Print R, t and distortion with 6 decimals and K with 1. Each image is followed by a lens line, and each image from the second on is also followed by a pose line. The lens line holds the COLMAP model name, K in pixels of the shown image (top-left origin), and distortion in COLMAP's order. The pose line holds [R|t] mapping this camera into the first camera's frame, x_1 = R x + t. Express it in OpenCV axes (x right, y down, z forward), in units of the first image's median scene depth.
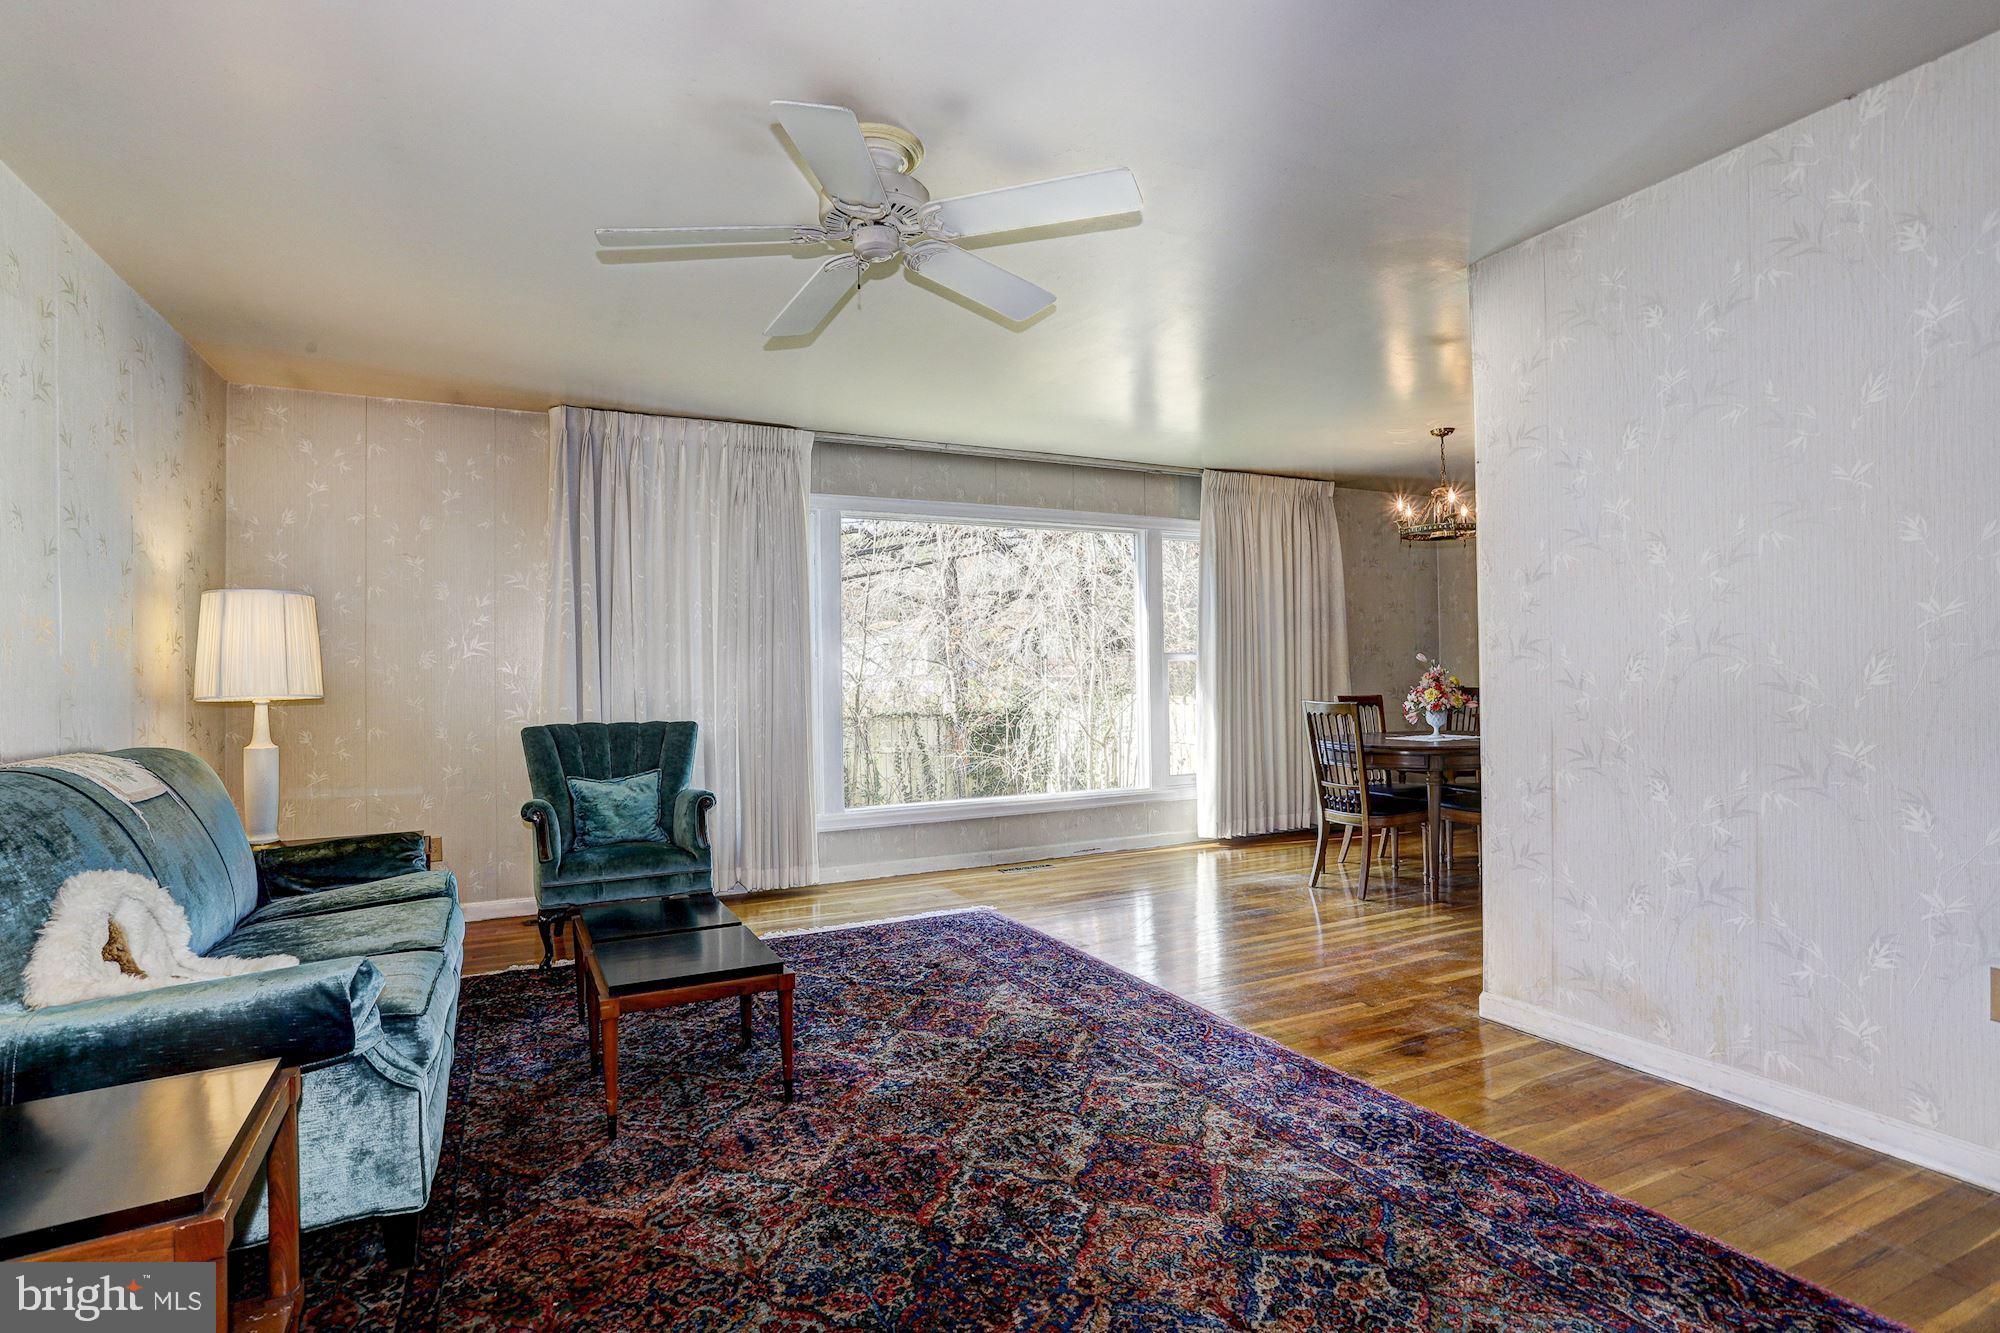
lens RADIAL K [[966.9, 0, 990.3], [0, 966.9, 669.1], [0, 0, 1]] dist [-0.064319, 0.039130]
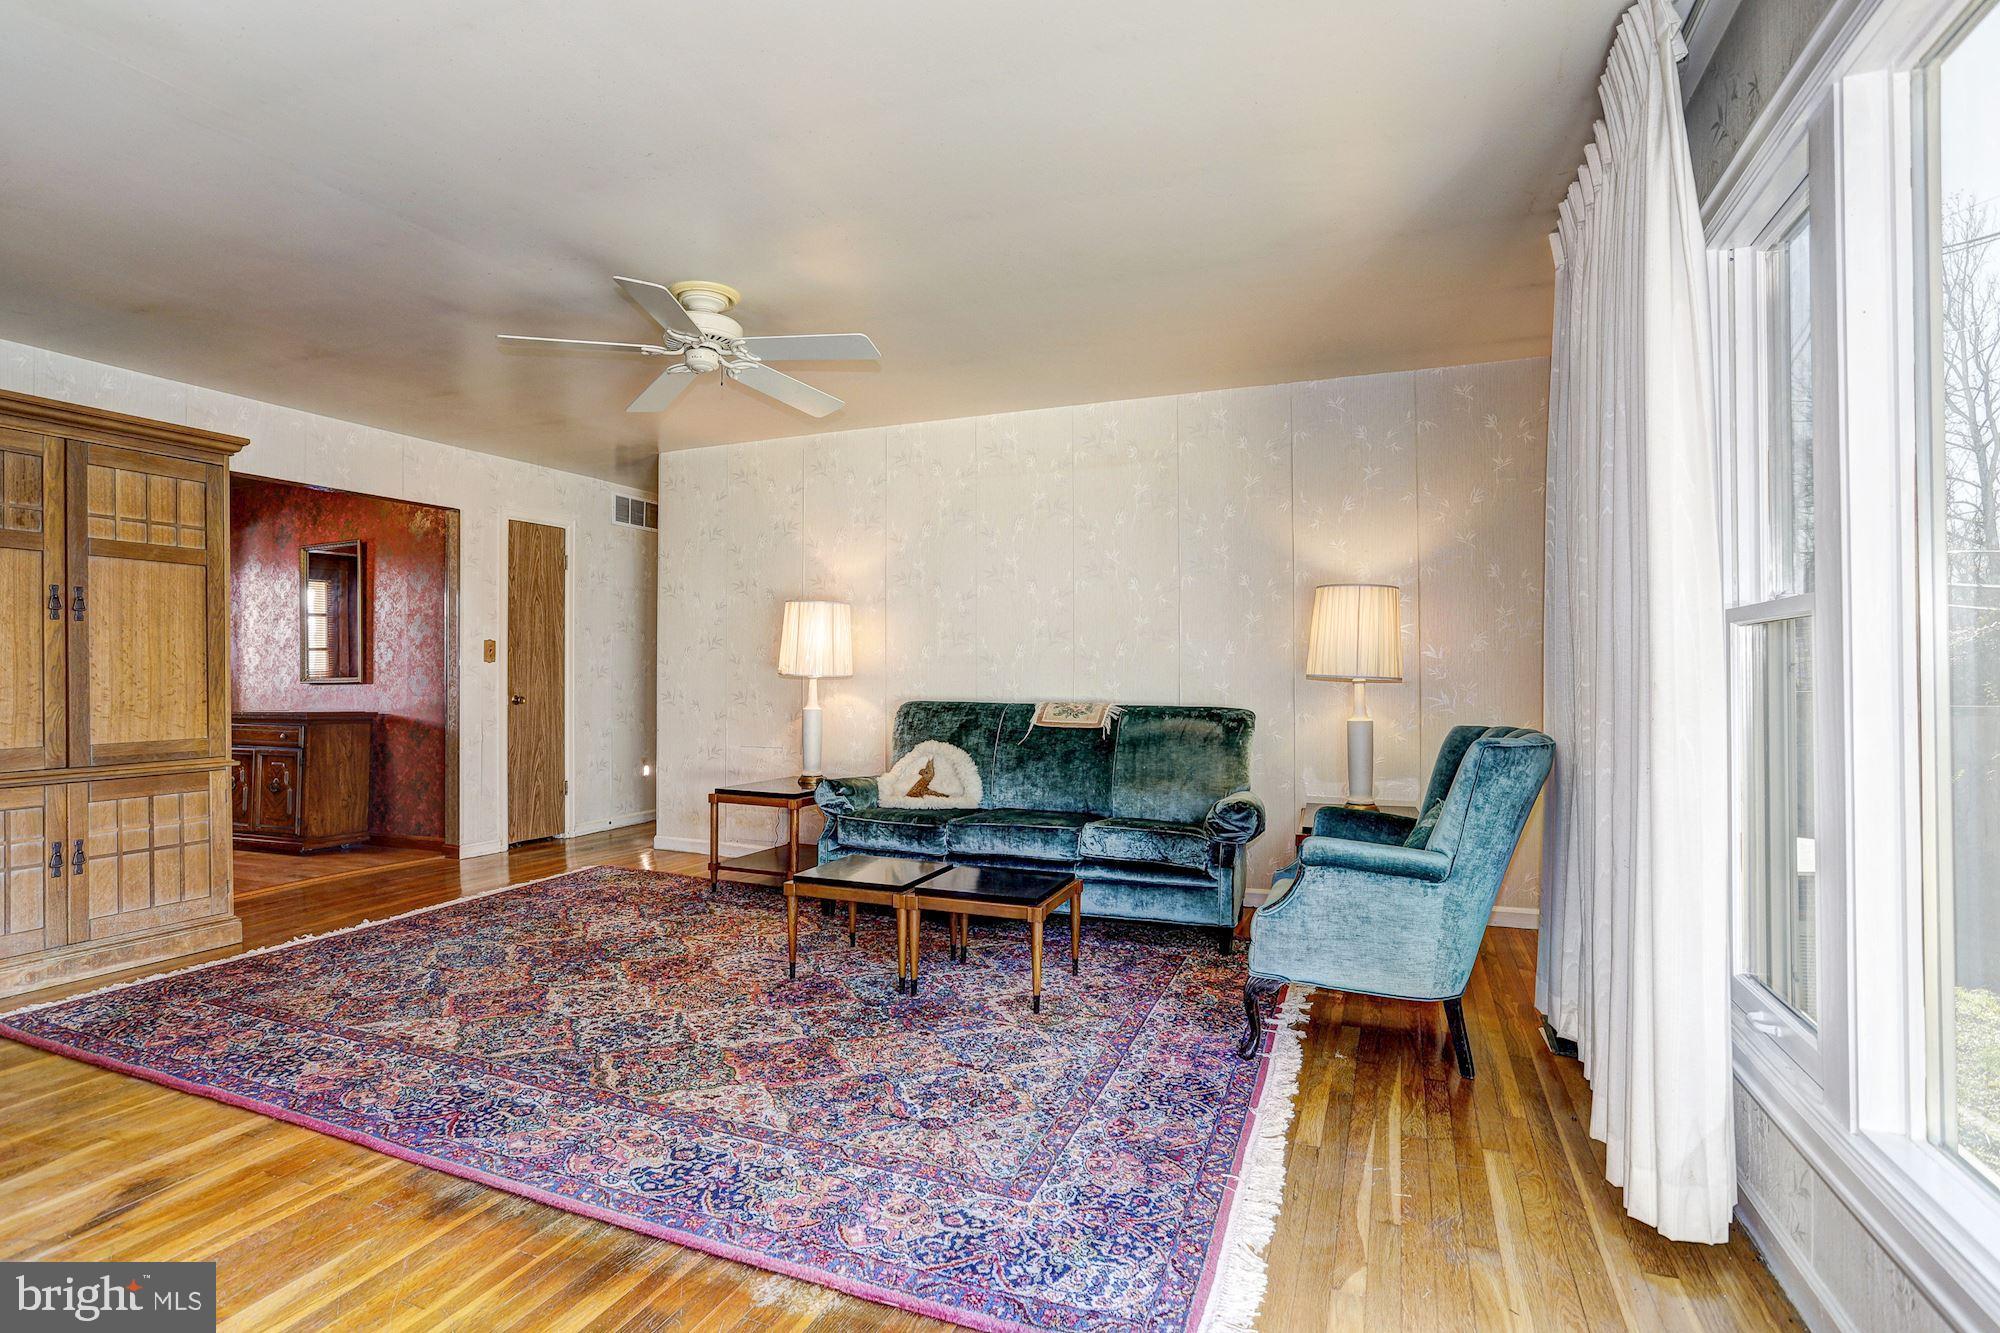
lens RADIAL K [[987.7, 0, 986.8], [0, 987.7, 663.1], [0, 0, 1]] dist [-0.059806, 0.032871]
pose [[-0.757434, 0.008662, -0.652854, 0.327620], [0.016180, 0.999854, -0.005507, 0.011203], [0.652711, -0.014734, -0.757464, 1.512465]]
